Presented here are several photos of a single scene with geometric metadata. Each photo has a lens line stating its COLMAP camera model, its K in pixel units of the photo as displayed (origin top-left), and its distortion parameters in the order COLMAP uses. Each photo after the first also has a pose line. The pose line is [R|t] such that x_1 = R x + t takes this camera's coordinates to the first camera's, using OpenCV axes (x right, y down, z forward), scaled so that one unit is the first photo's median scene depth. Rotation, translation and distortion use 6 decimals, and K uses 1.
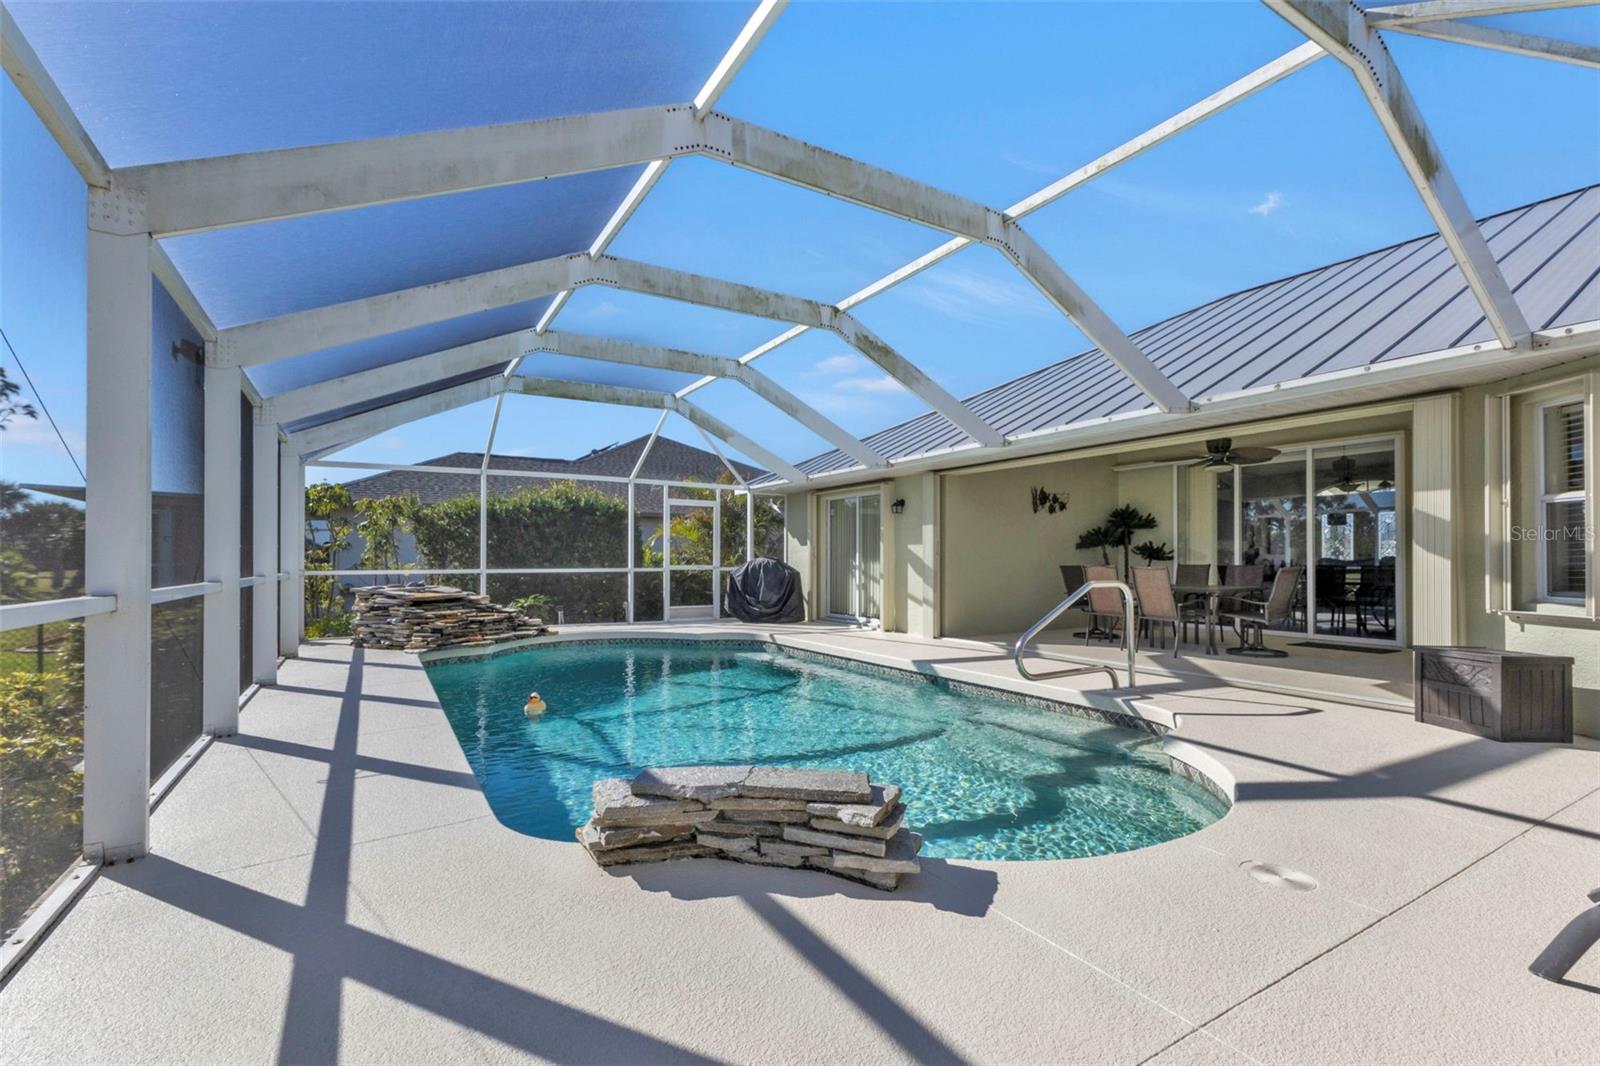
lens RADIAL K [[712.8, 0, 804.6], [0, 712.8, 556.5], [0, 0, 1]] dist [0.013135, 0.000060]
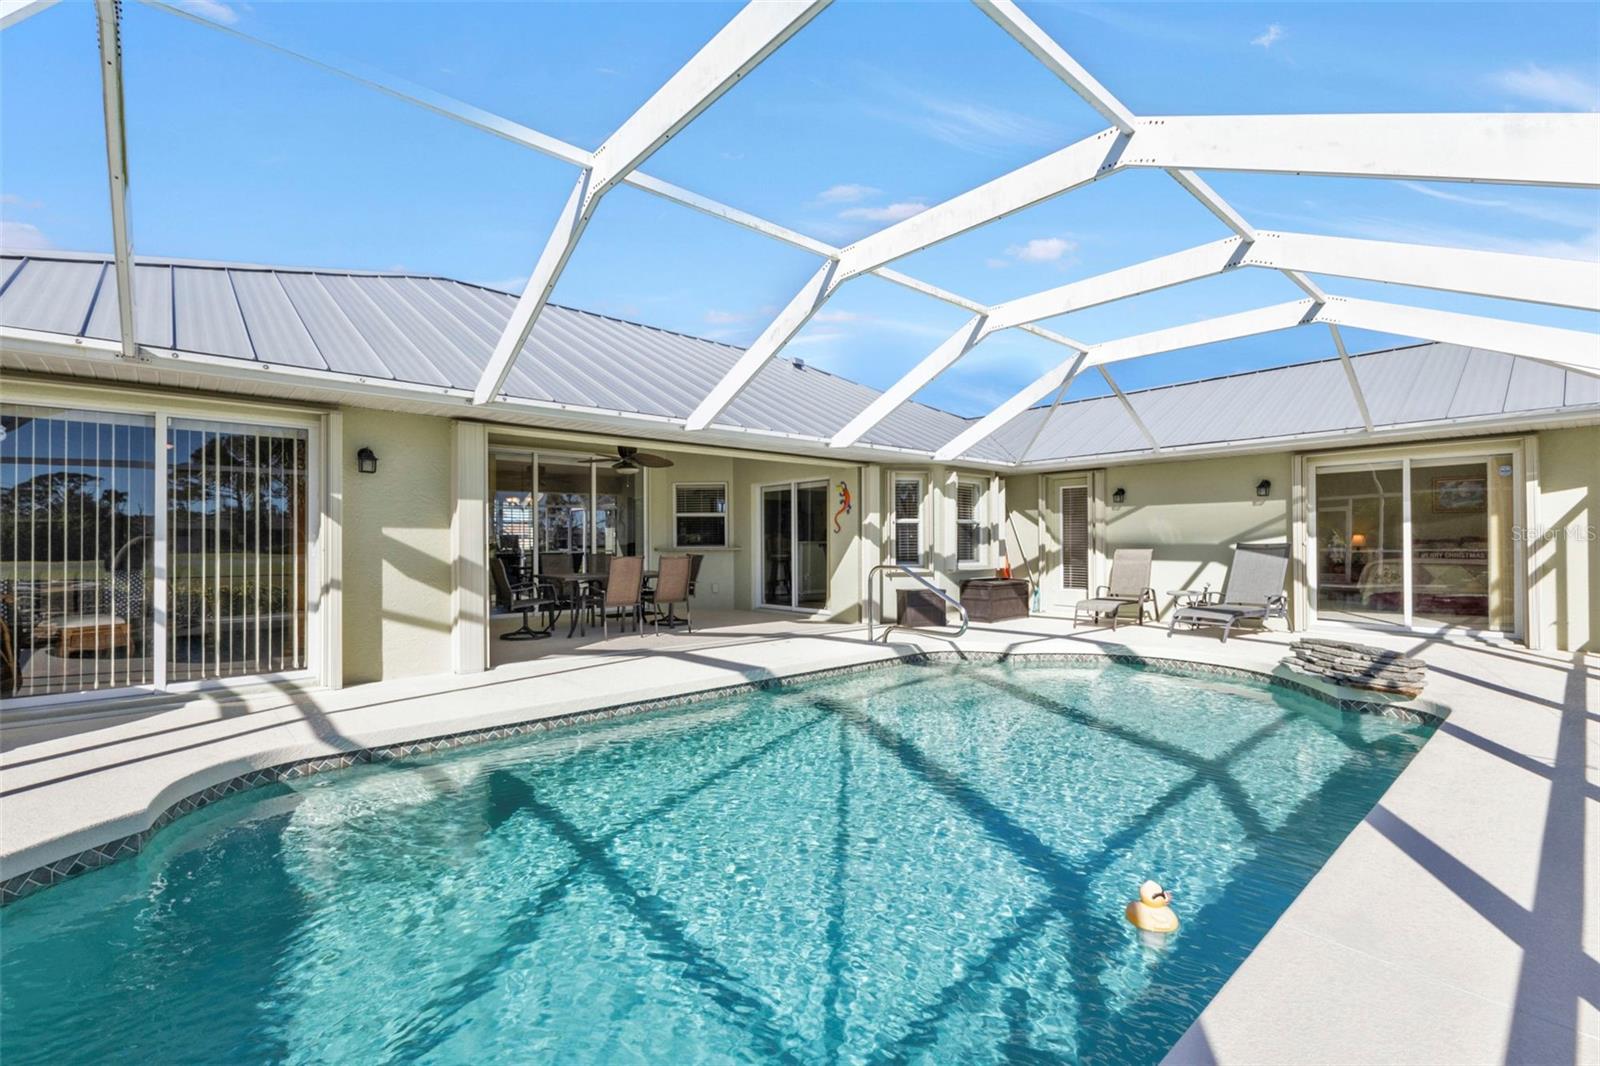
lens RADIAL K [[694.4, 0, 825.0], [0, 694.4, 532.6], [0, 0, 1]] dist [0.002946, 0.000040]
pose [[-0.200323, 0.018042, 0.979564, -0.513598], [0.000930, 0.999833, -0.018225, -0.002968], [-0.979729, -0.002740, -0.200307, 0.806196]]
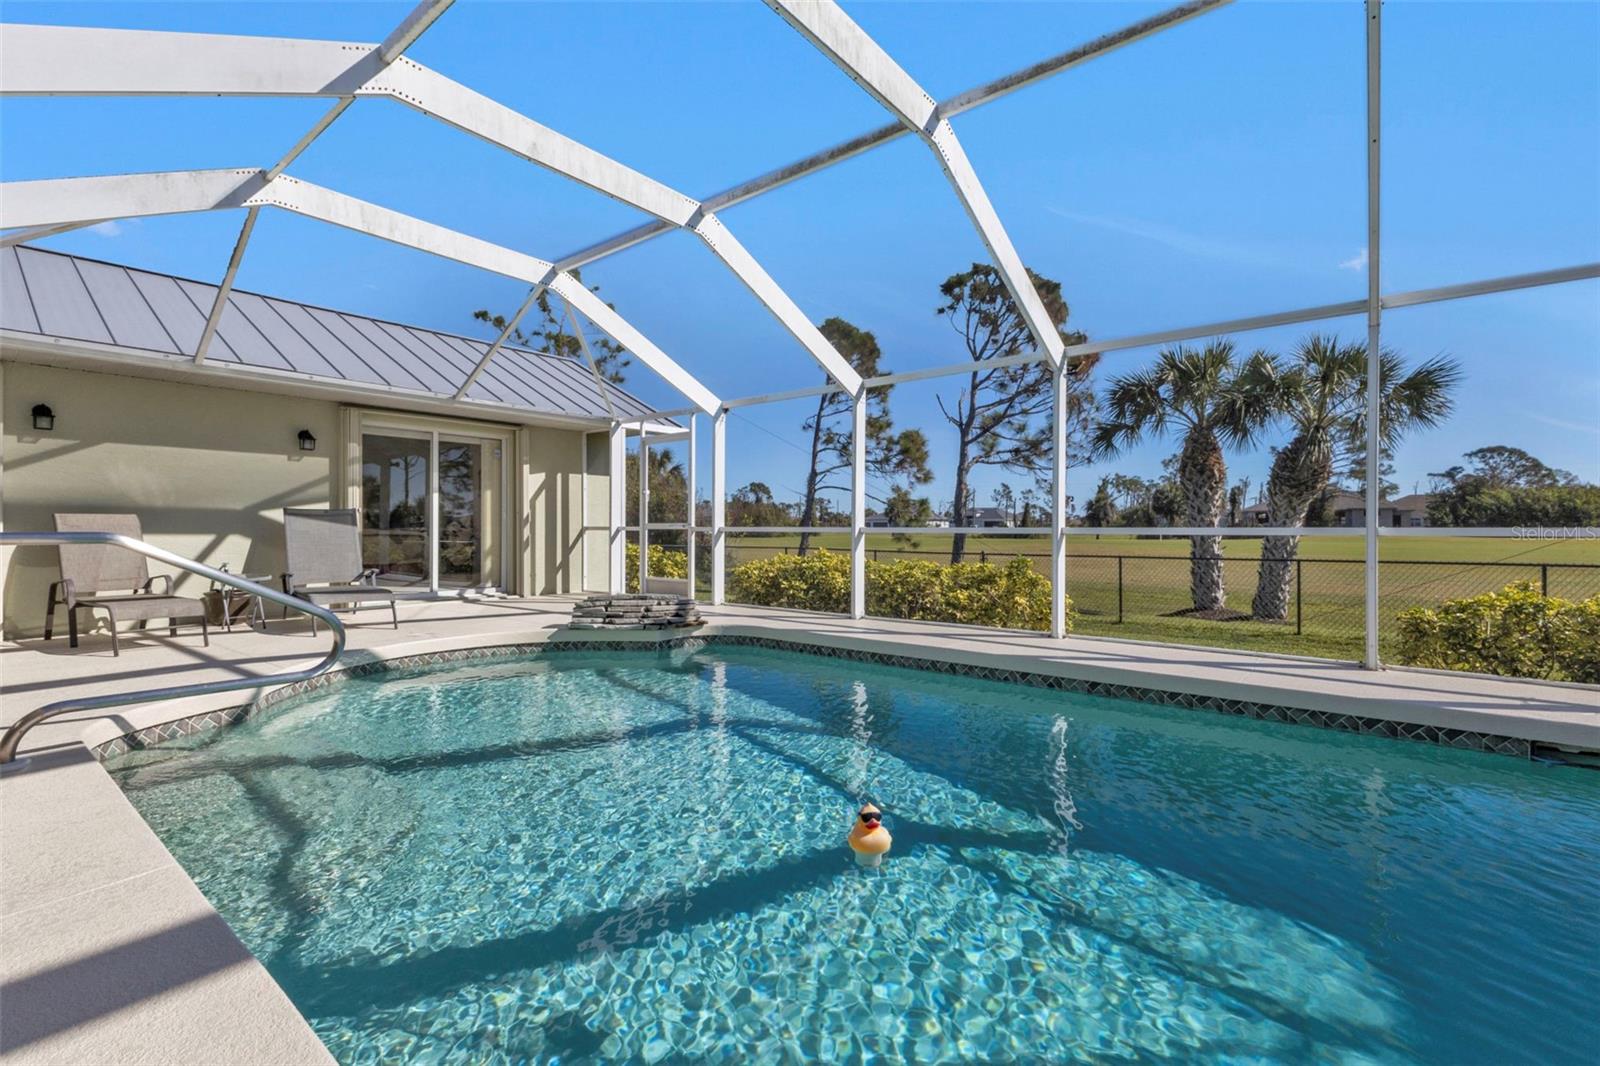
lens RADIAL K [[701.6, 0, 790.4], [0, 701.6, 518.4], [0, 0, 1]] dist [0.012576, 0.000157]
pose [[-0.935908, -0.002007, -0.352240, 0.065909], [0.004163, 0.999851, -0.016757, 0.019487], [0.352221, -0.017149, -0.935760, 0.933161]]
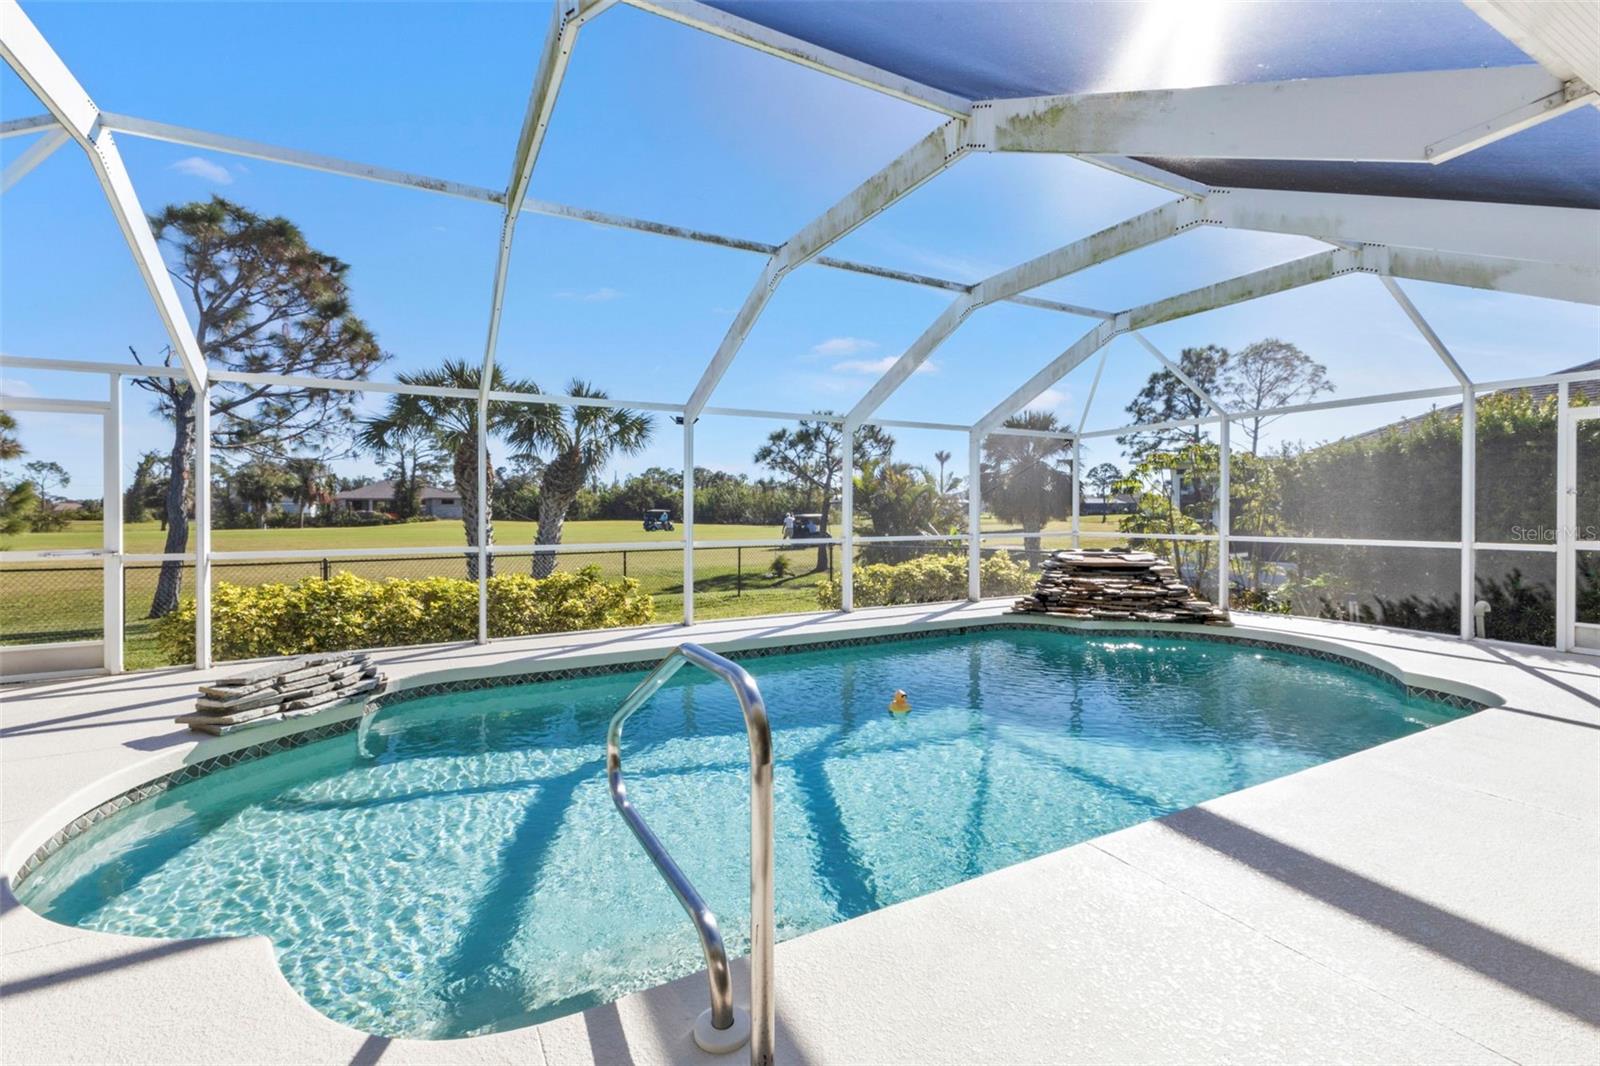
lens RADIAL K [[688.4, 0, 794.2], [0, 688.4, 513.4], [0, 0, 1]] dist [0.025655, 0.000033]
pose [[-0.054457, 0.004189, -0.998507, 0.417181], [0.008678, 0.999955, 0.003722, -0.017367], [0.998478, -0.008462, -0.054491, 0.603698]]
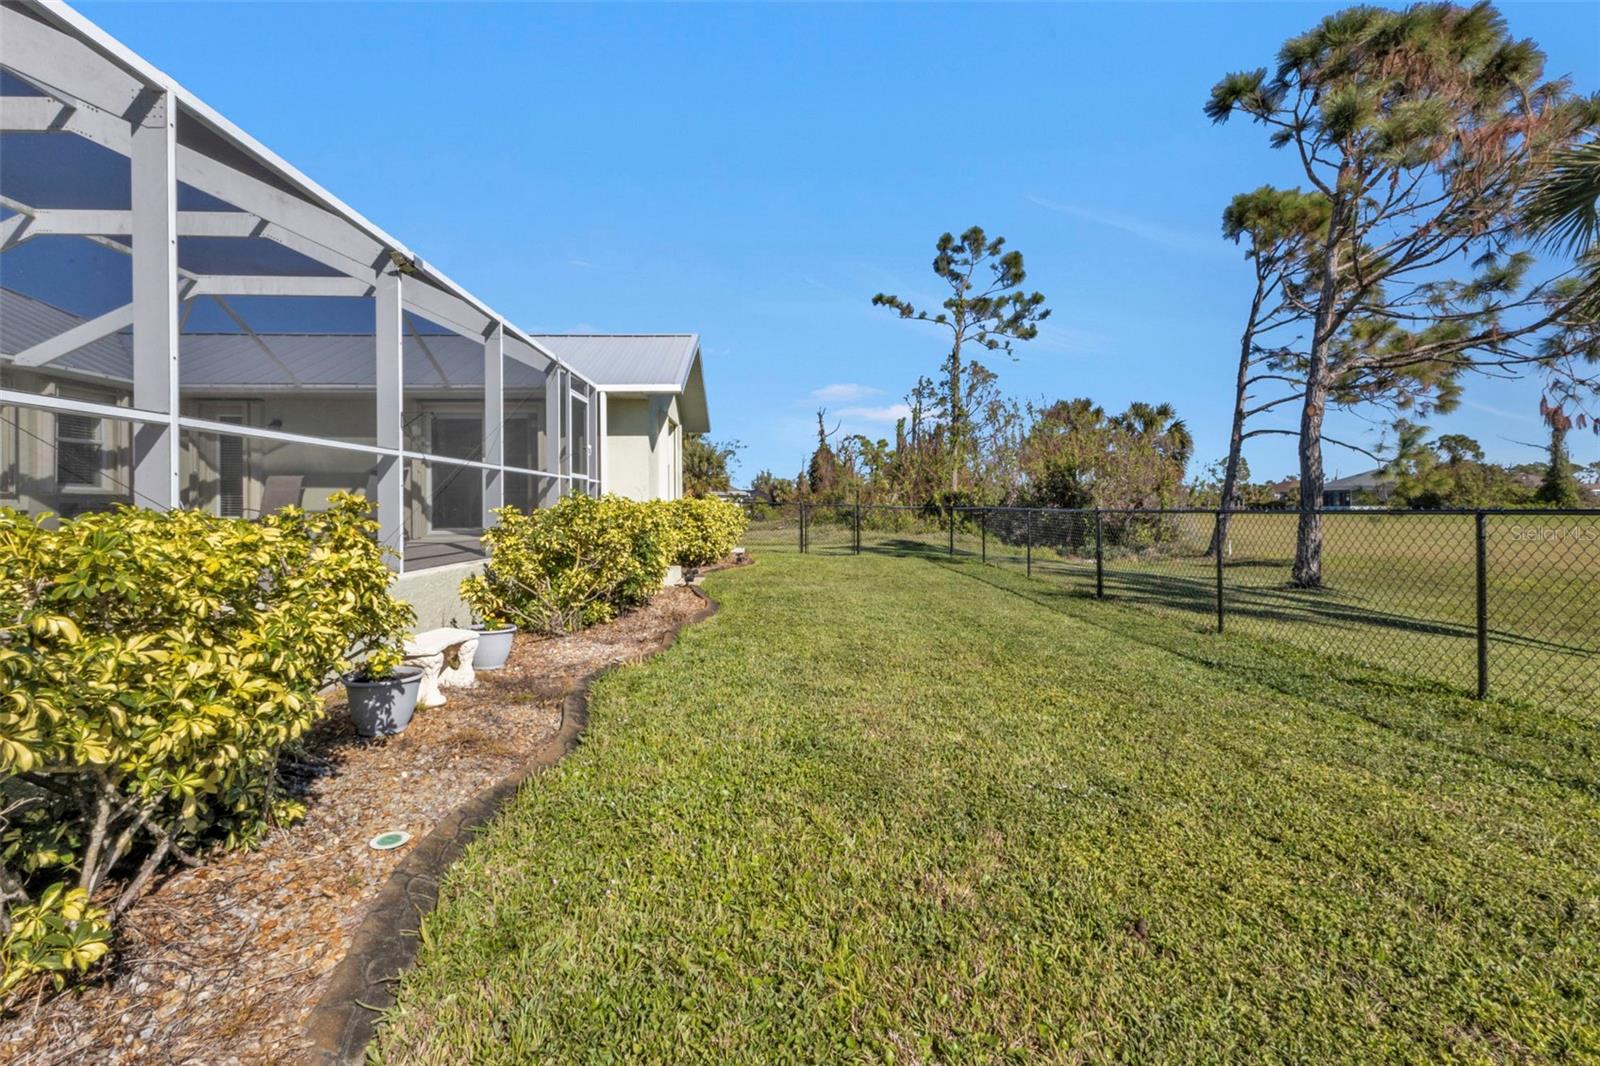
lens RADIAL K [[701.6, 0, 790.4], [0, 701.6, 518.4], [0, 0, 1]] dist [0.012576, 0.000157]
pose [[-0.879372, -0.000181, 0.476135, -0.872911], [0.006316, 0.999908, 0.012045, 0.063737], [-0.476093, 0.013599, -0.879290, 0.778797]]
